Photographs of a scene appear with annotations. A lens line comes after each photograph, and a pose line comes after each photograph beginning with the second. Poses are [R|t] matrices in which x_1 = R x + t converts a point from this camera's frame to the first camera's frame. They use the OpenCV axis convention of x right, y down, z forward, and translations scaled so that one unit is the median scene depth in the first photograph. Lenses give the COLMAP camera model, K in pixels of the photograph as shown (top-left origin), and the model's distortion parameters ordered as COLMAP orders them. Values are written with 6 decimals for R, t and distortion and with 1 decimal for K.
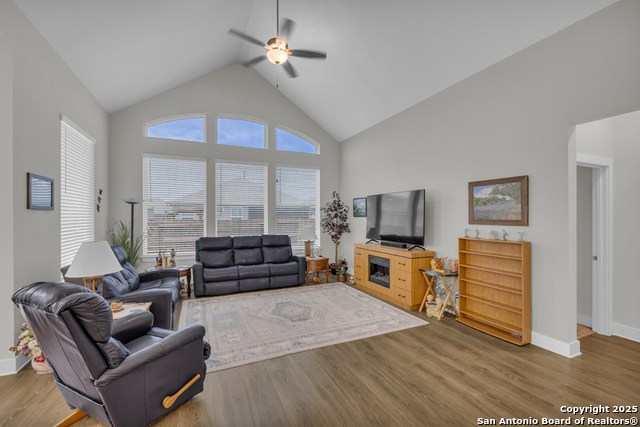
lens RADIAL K [[271.0, 0, 315.2], [0, 271.0, 214.0], [0, 0, 1]] dist [-0.003685, -0.000359]
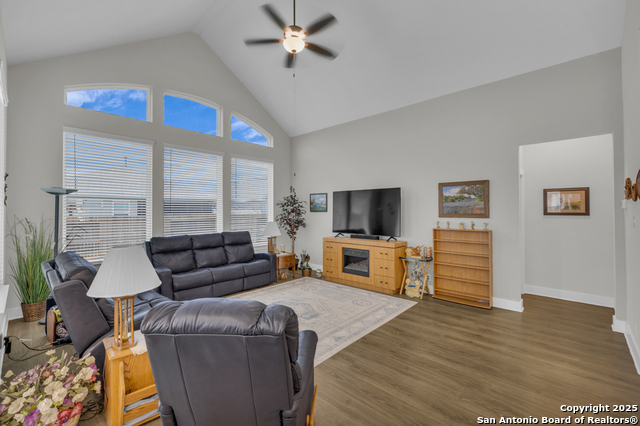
lens RADIAL K [[271.0, 0, 315.2], [0, 271.0, 213.5], [0, 0, 1]] dist [-0.003685, -0.000359]
pose [[0.922598, -0.005997, 0.385716, -0.350545], [-0.000188, 0.999872, 0.015994, 0.000654], [-0.385763, -0.014829, 0.922479, 0.078452]]
